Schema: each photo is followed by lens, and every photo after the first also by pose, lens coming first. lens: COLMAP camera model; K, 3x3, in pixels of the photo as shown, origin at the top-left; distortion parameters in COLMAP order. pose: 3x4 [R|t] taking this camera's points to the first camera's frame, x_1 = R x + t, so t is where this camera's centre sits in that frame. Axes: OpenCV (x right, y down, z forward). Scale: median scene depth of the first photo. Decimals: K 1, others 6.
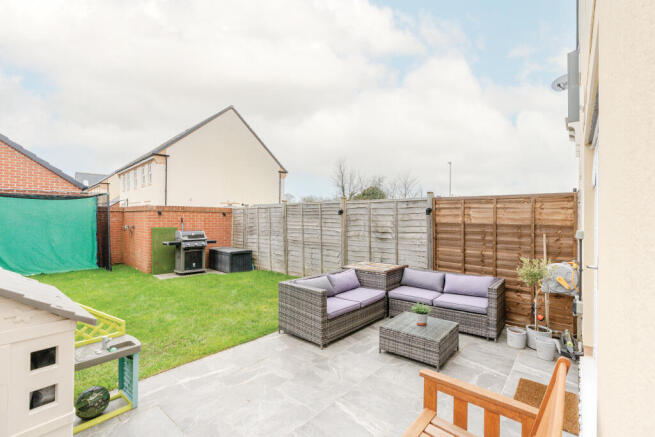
lens RADIAL K [[301.2, 0, 324.8], [0, 301.2, 218.4], [0, 0, 1]] dist [-0.005773, -0.000275]
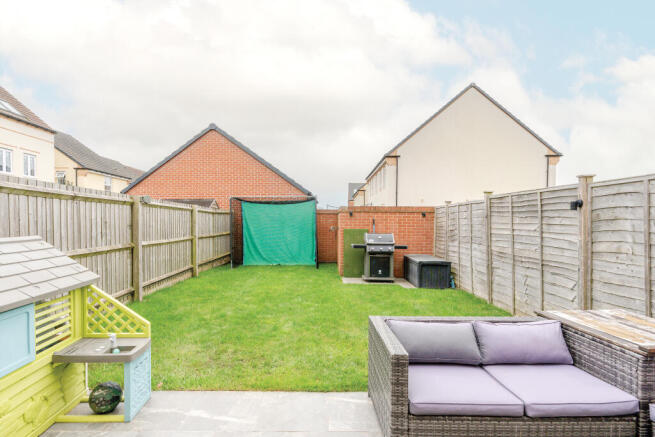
lens RADIAL K [[314.4, 0, 321.1], [0, 314.4, 227.3], [0, 0, 1]] dist [-0.001008, 0.001941]
pose [[0.658061, 0.013452, -0.752844, 0.148932], [-0.002429, 0.999873, 0.015743, 0.009500], [0.752960, -0.008531, 0.658010, 0.270191]]
